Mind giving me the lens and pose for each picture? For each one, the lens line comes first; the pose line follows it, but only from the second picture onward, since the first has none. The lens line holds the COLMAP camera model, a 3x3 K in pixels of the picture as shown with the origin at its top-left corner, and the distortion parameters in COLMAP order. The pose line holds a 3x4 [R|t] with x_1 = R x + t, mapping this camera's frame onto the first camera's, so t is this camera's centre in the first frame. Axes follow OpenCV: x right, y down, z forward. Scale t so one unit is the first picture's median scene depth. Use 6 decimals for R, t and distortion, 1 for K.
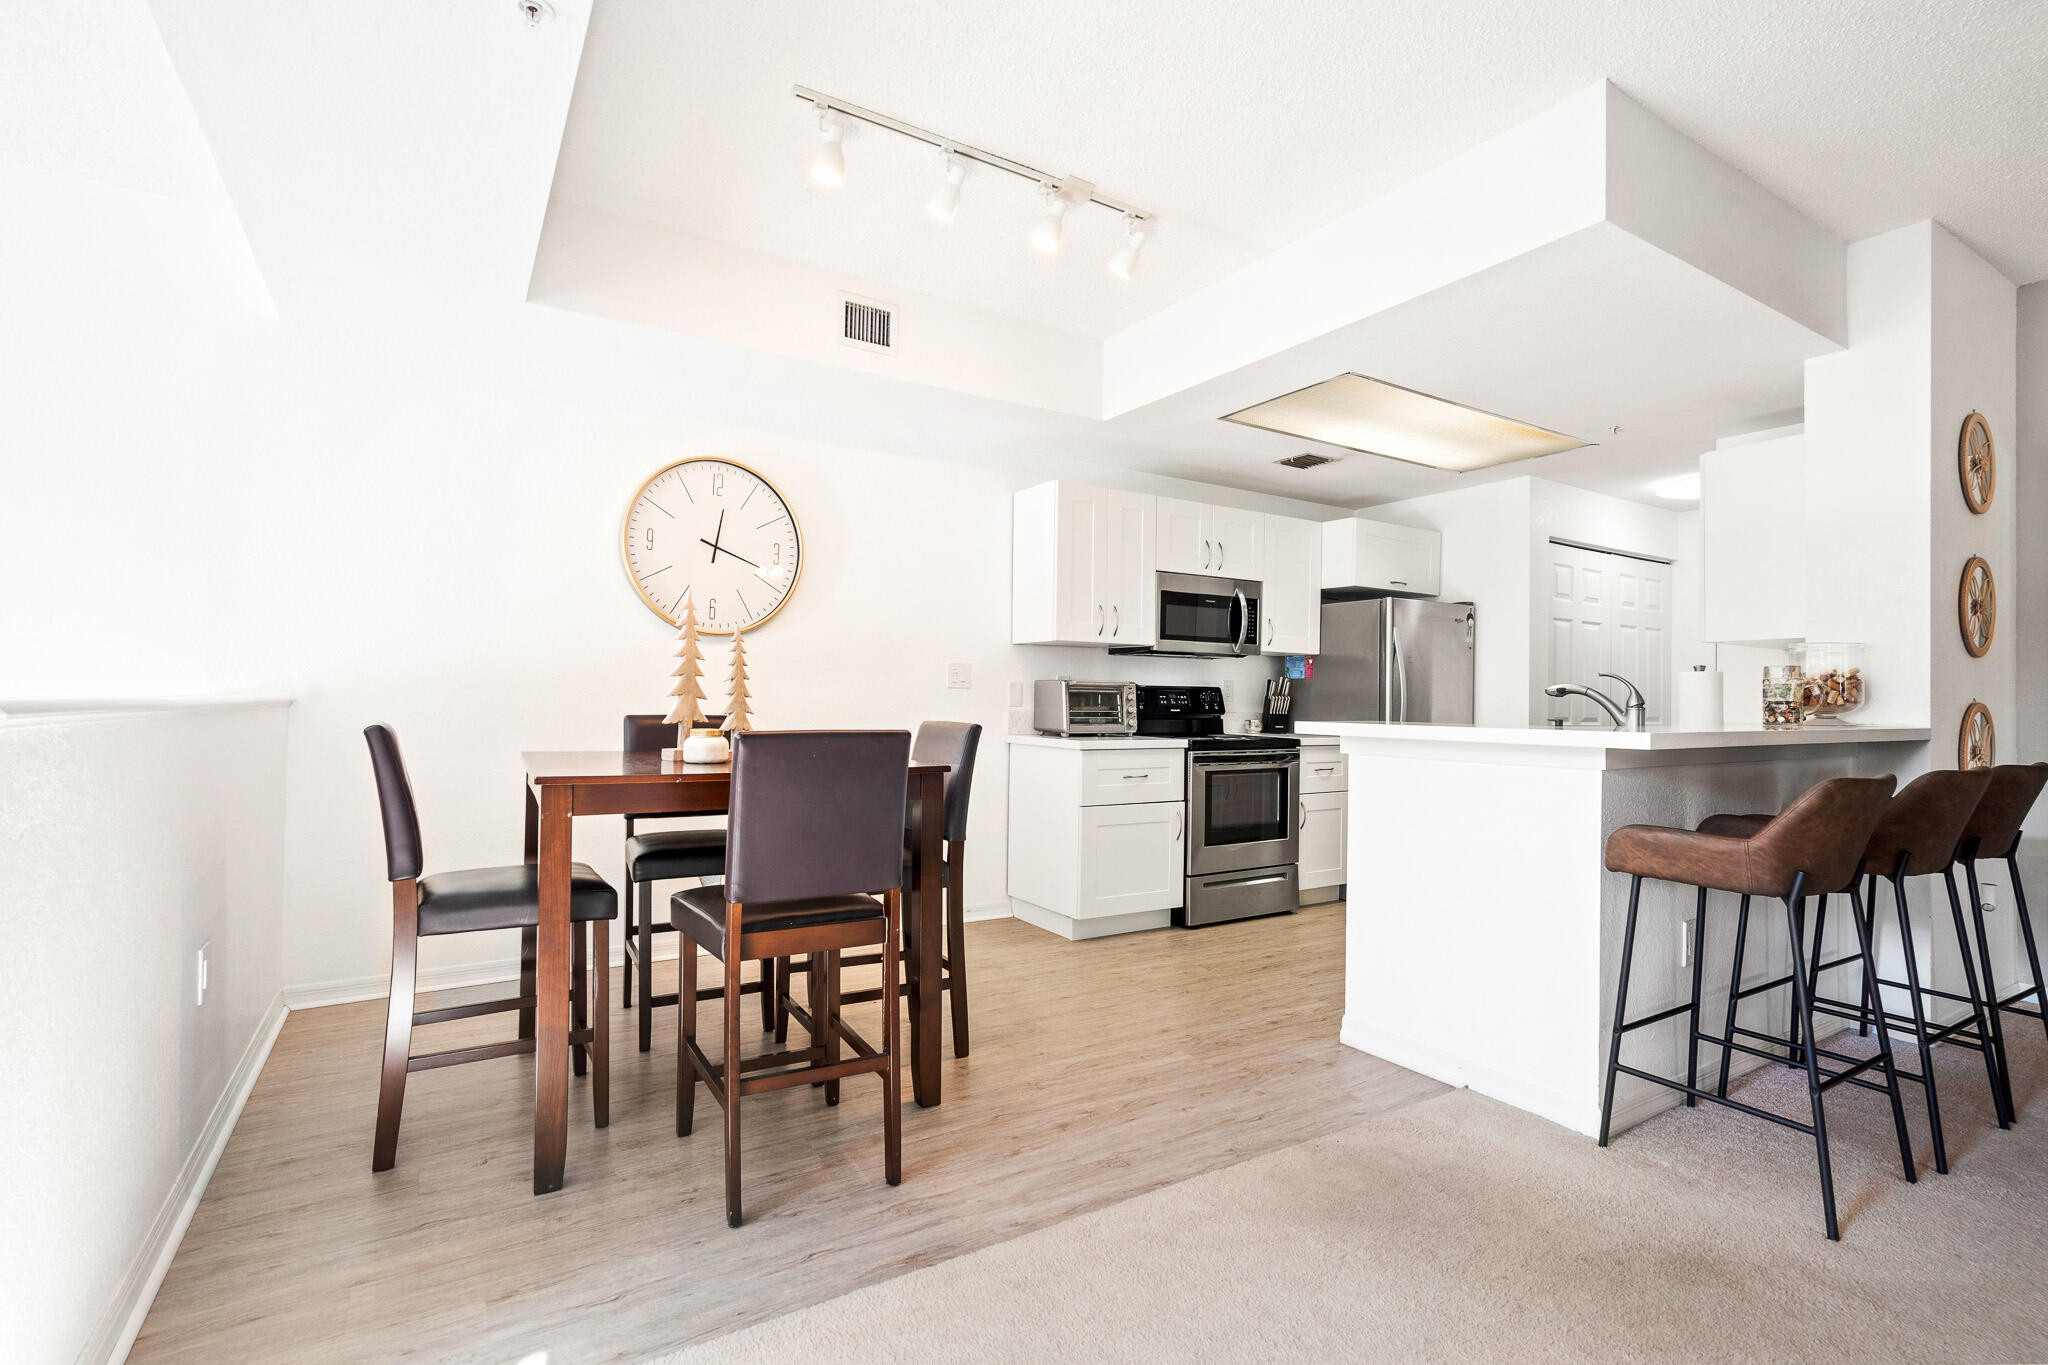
lens RADIAL K [[946.0, 0, 1010.5], [0, 946.0, 689.6], [0, 0, 1]] dist [0.011936, -0.000033]
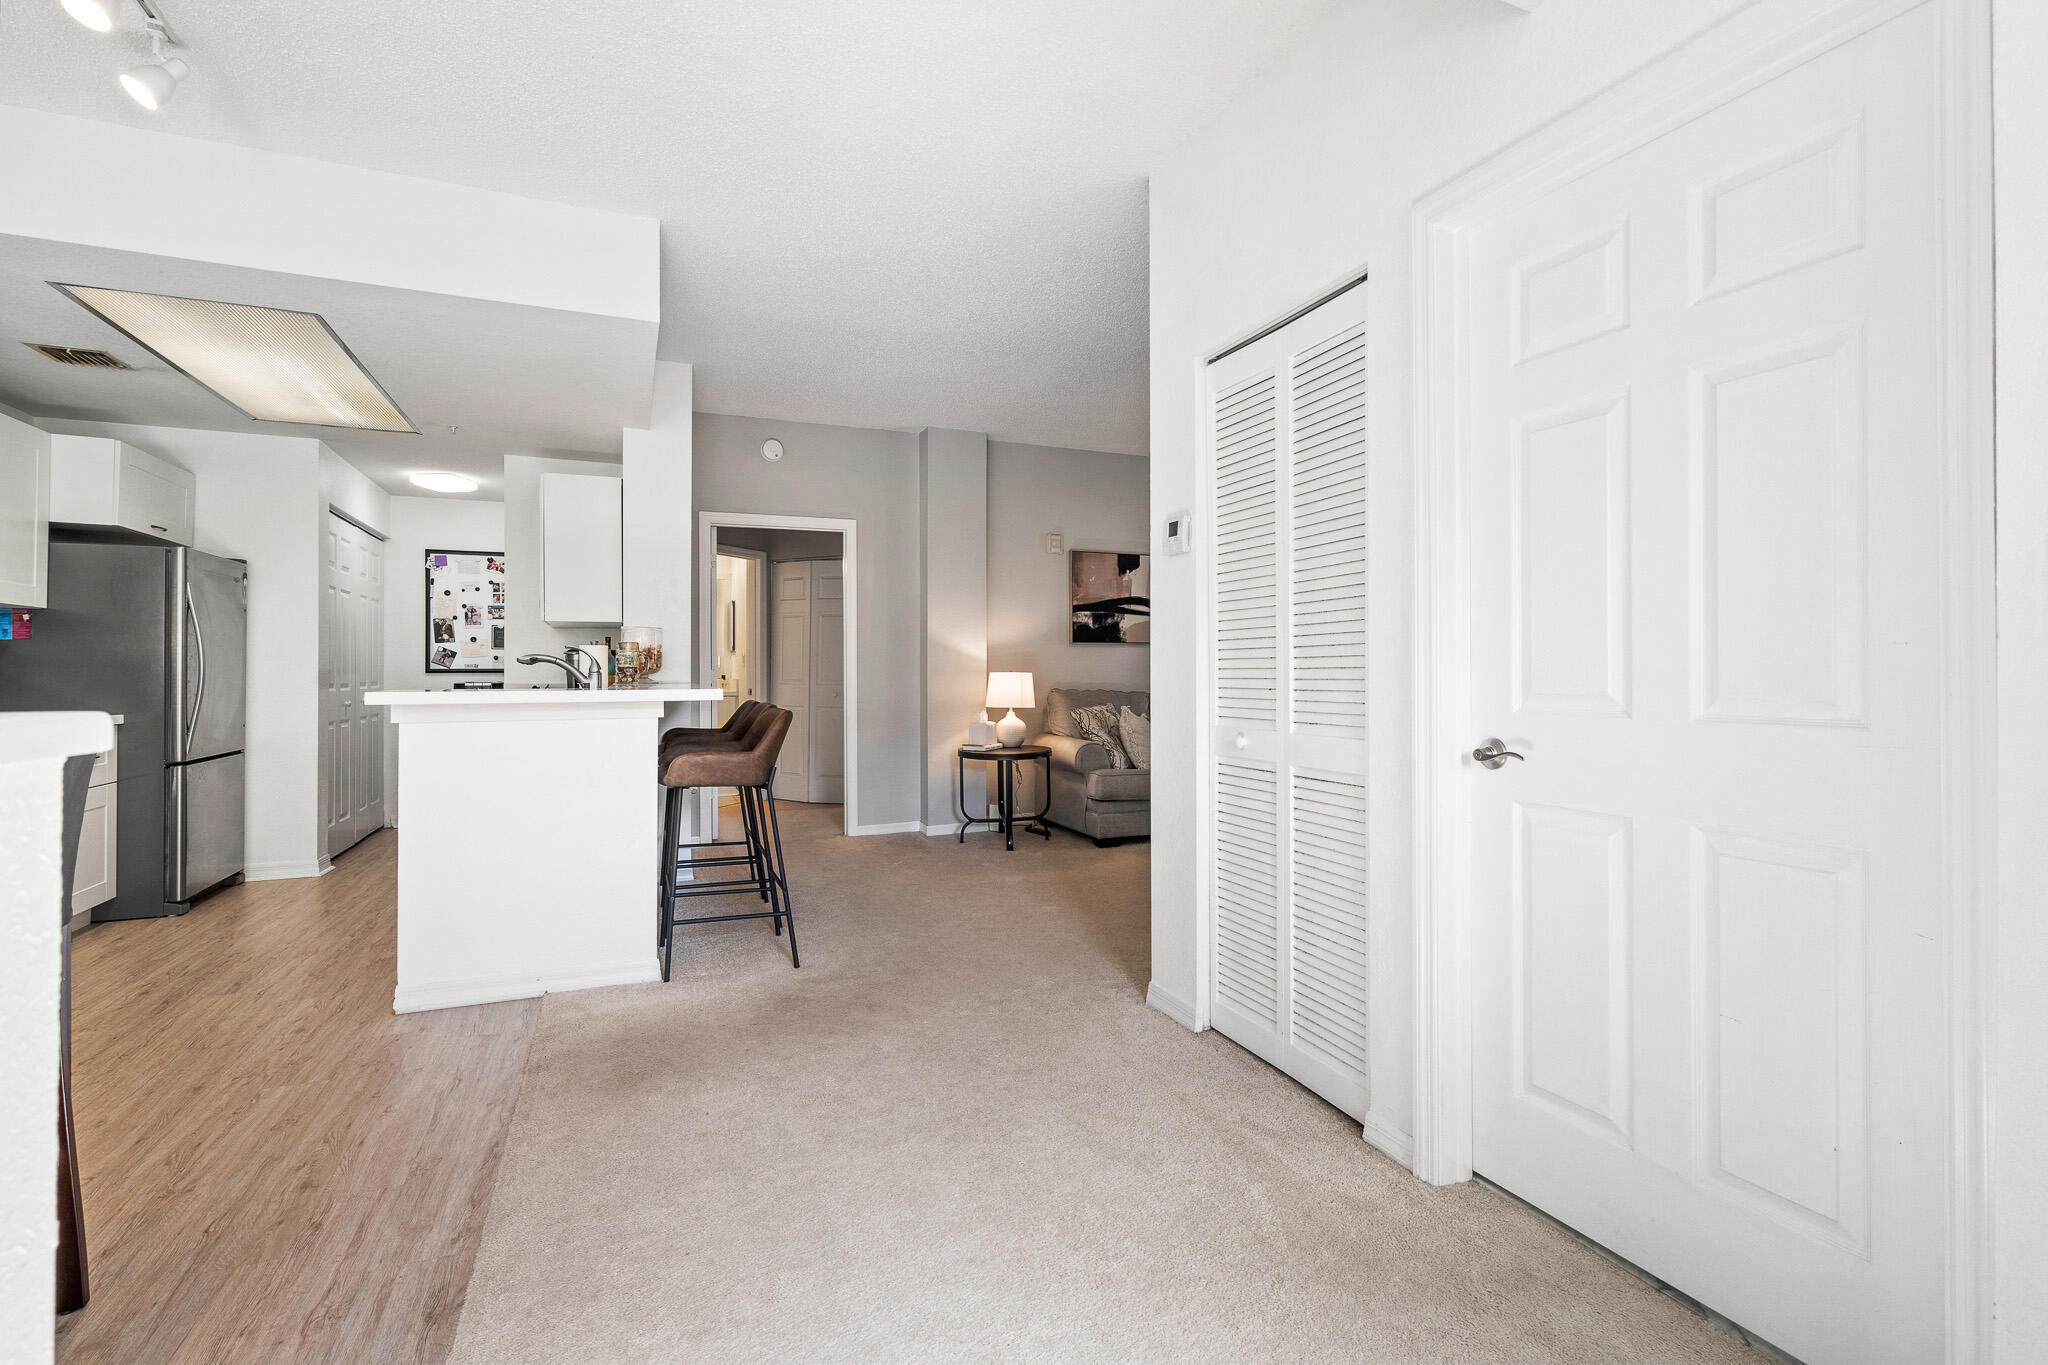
lens RADIAL K [[932.1, 0, 1033.8], [0, 932.1, 680.3], [0, 0, 1]] dist [-0.000627, -0.000245]
pose [[0.141370, -0.021855, 0.989715, -0.473598], [-0.007865, 0.999700, 0.023199, -0.005196], [-0.989926, -0.011064, 0.141156, 0.187982]]
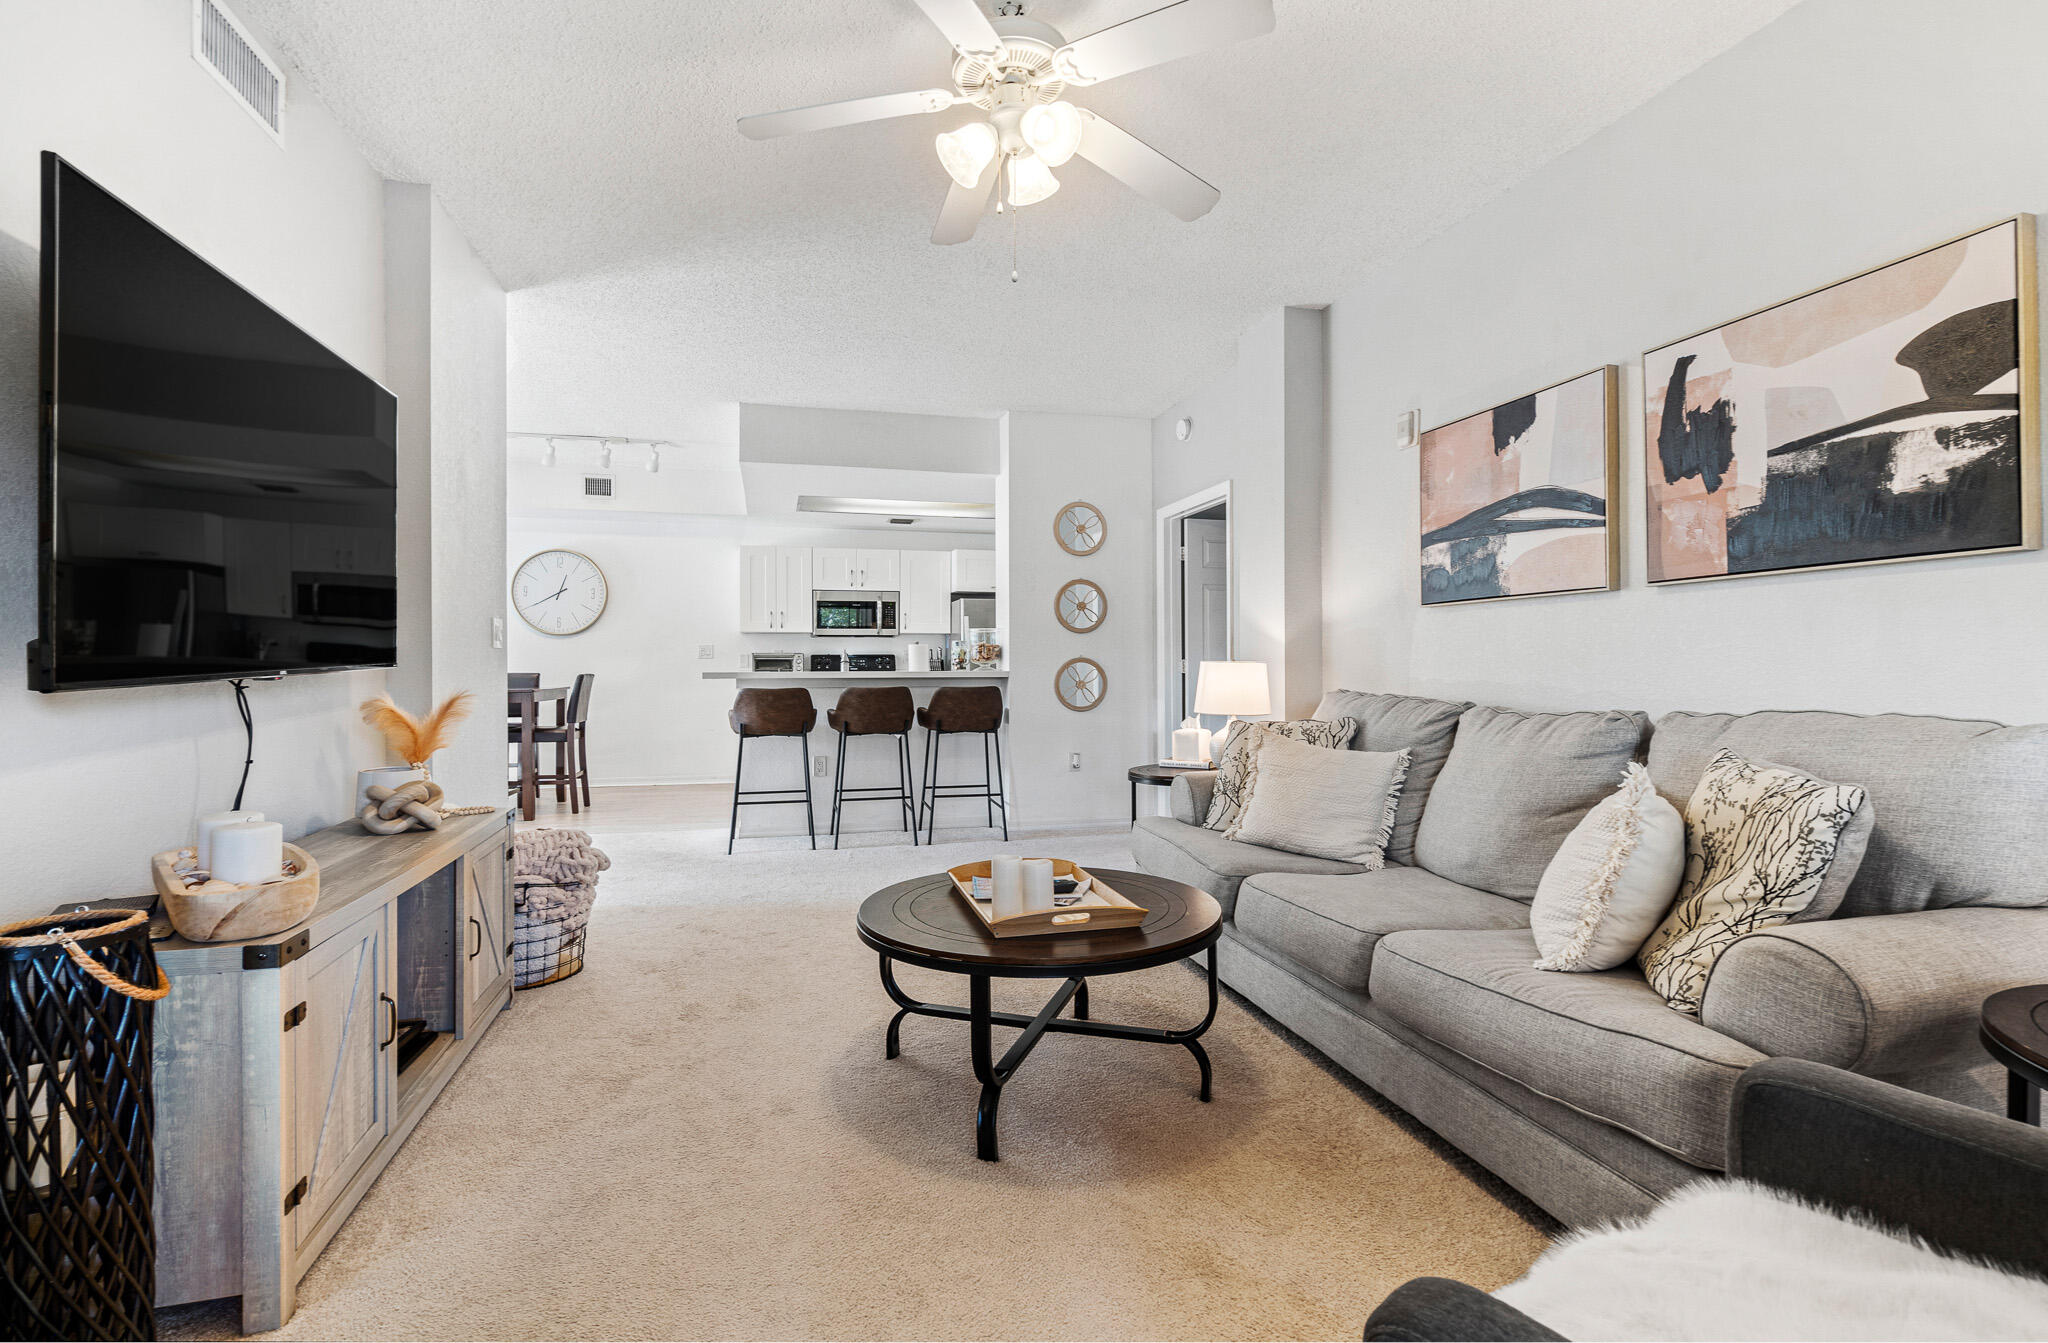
lens RADIAL K [[928.5, 0, 1024.0], [0, 928.5, 671.5], [0, 0, 1]] dist [-0.001045, 0.000648]
pose [[0.960185, -0.011608, -0.279124, 1.533093], [0.015827, 0.999792, 0.012867, 0.015900], [0.278916, -0.016772, 0.960169, -0.837117]]
